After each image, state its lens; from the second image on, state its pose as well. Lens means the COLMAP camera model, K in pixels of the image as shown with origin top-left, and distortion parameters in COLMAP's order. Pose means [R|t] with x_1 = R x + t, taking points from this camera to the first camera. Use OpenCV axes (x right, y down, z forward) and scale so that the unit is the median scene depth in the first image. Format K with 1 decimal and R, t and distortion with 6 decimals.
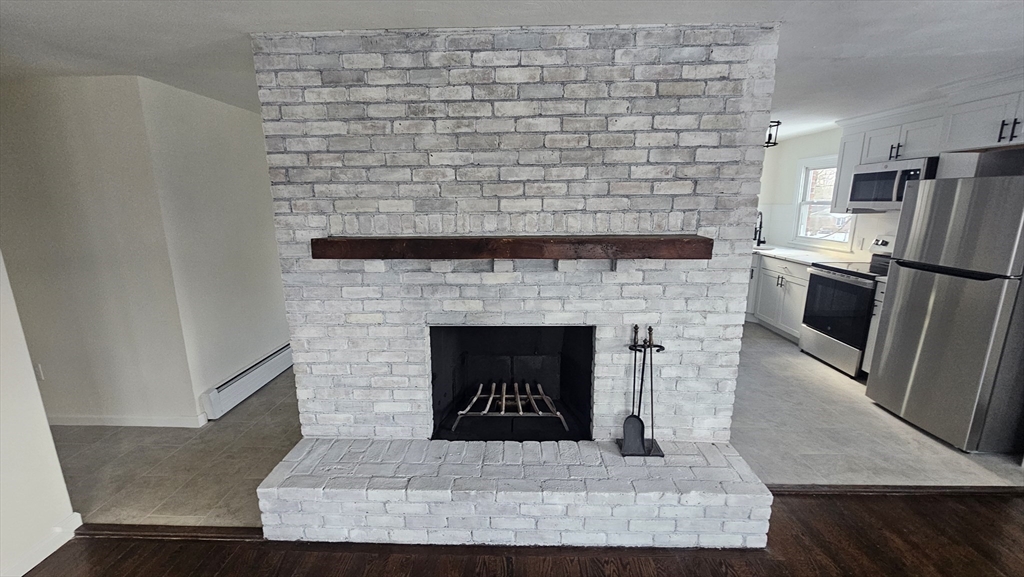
lens RADIAL K [[416.4, 0, 507.3], [0, 416.4, 292.2], [0, 0, 1]] dist [0.000367, -0.000438]
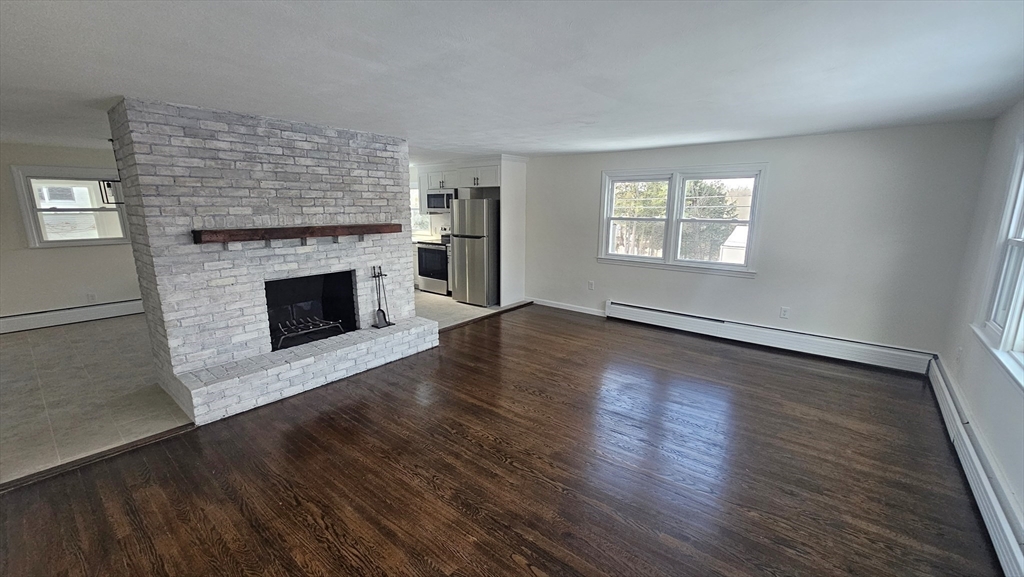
lens RADIAL K [[415.7, 0, 510.1], [0, 415.7, 293.7], [0, 0, 1]] dist [-0.000229, 0.000013]
pose [[0.606920, -0.156942, 0.779113, -0.978980], [0.163889, 0.983954, 0.070537, 0.187905], [-0.777681, 0.084878, 0.622903, -0.886625]]
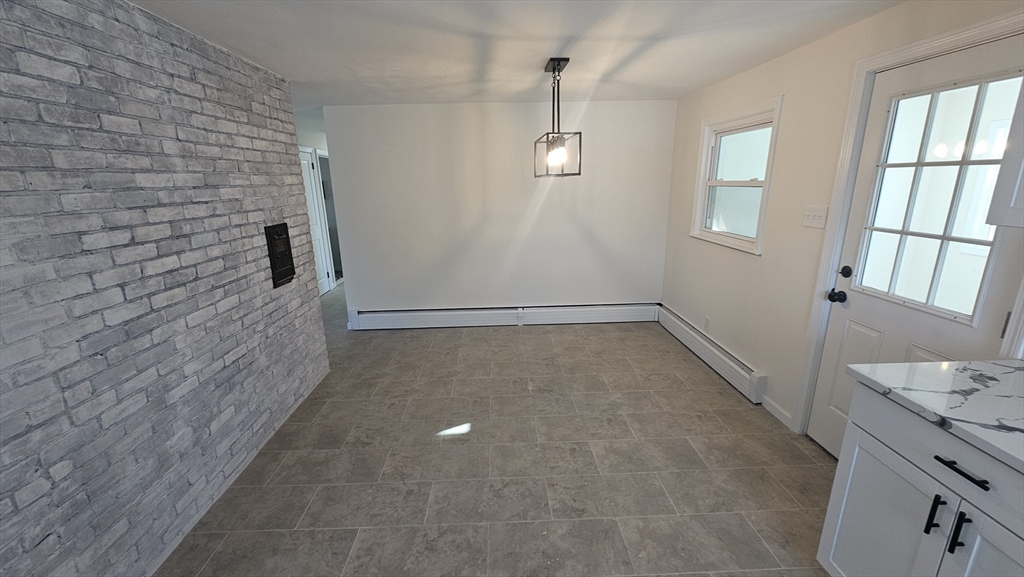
lens RADIAL K [[416.4, 0, 507.3], [0, 416.4, 292.2], [0, 0, 1]] dist [0.000367, -0.000438]
pose [[0.064886, 0.266506, -0.961647, 1.113311], [-0.194273, 0.948612, 0.249785, -0.459613], [0.978799, 0.170615, 0.113326, 2.001926]]
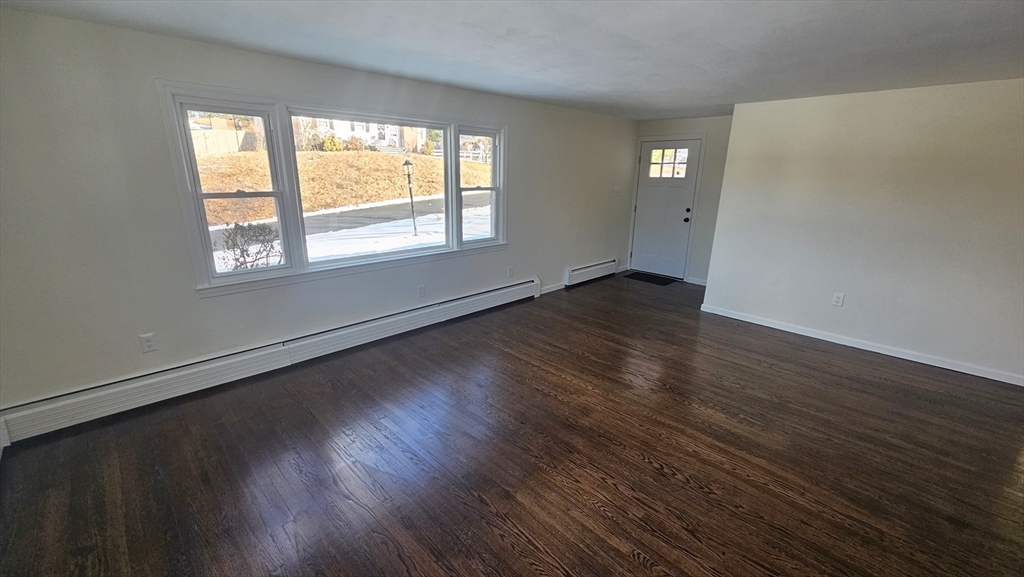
lens RADIAL K [[416.4, 0, 507.3], [0, 416.4, 292.2], [0, 0, 1]] dist [0.000367, -0.000438]
pose [[-0.693041, 0.201567, -0.692145, 1.415538], [-0.164344, 0.890658, 0.423934, -0.089331], [0.701916, 0.407553, -0.584136, 0.336774]]
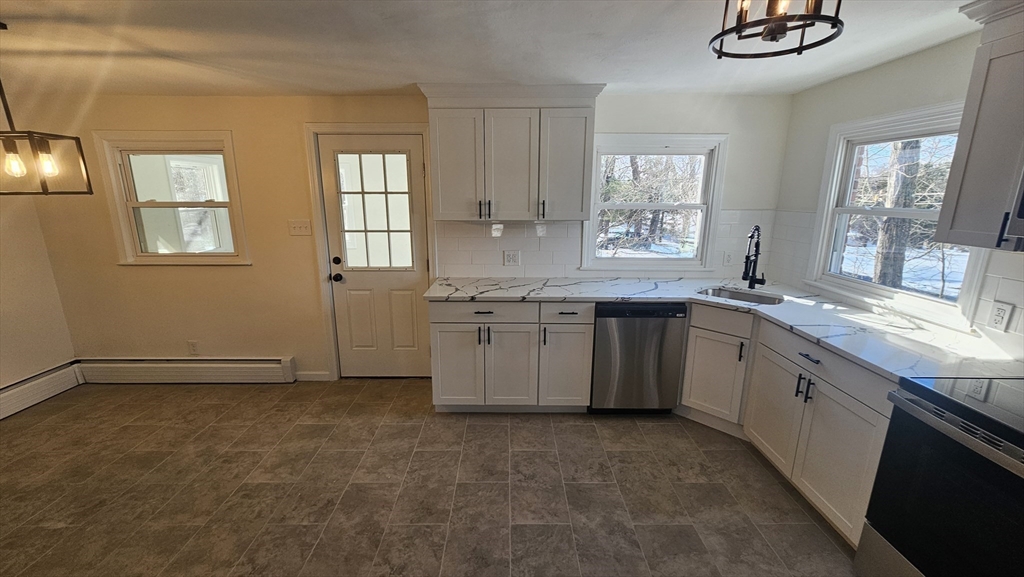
lens RADIAL K [[416.4, 0, 507.3], [0, 416.4, 292.2], [0, 0, 1]] dist [0.000367, -0.000438]
pose [[0.999336, 0.000882, 0.036428, 0.728480], [-0.001525, 0.999844, 0.017620, -0.313899], [-0.036407, -0.017664, 0.999181, 1.289817]]
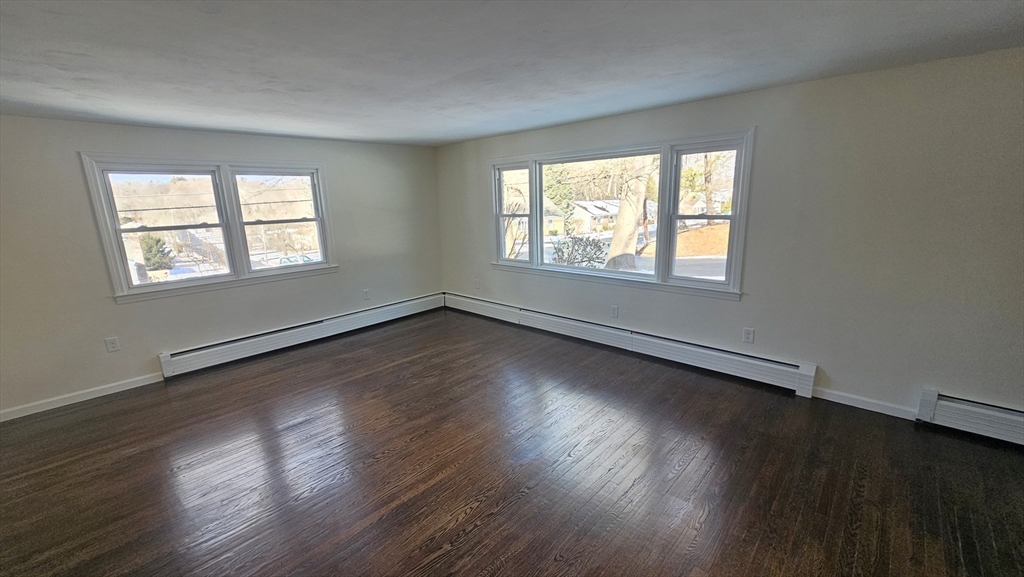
lens RADIAL K [[416.4, 0, 507.3], [0, 416.4, 292.2], [0, 0, 1]] dist [0.000367, -0.000438]
pose [[-0.751051, -0.114908, 0.650168, -0.688932], [0.179683, 0.911998, 0.368746, -0.131152], [-0.635324, 0.393771, -0.664310, 0.565060]]
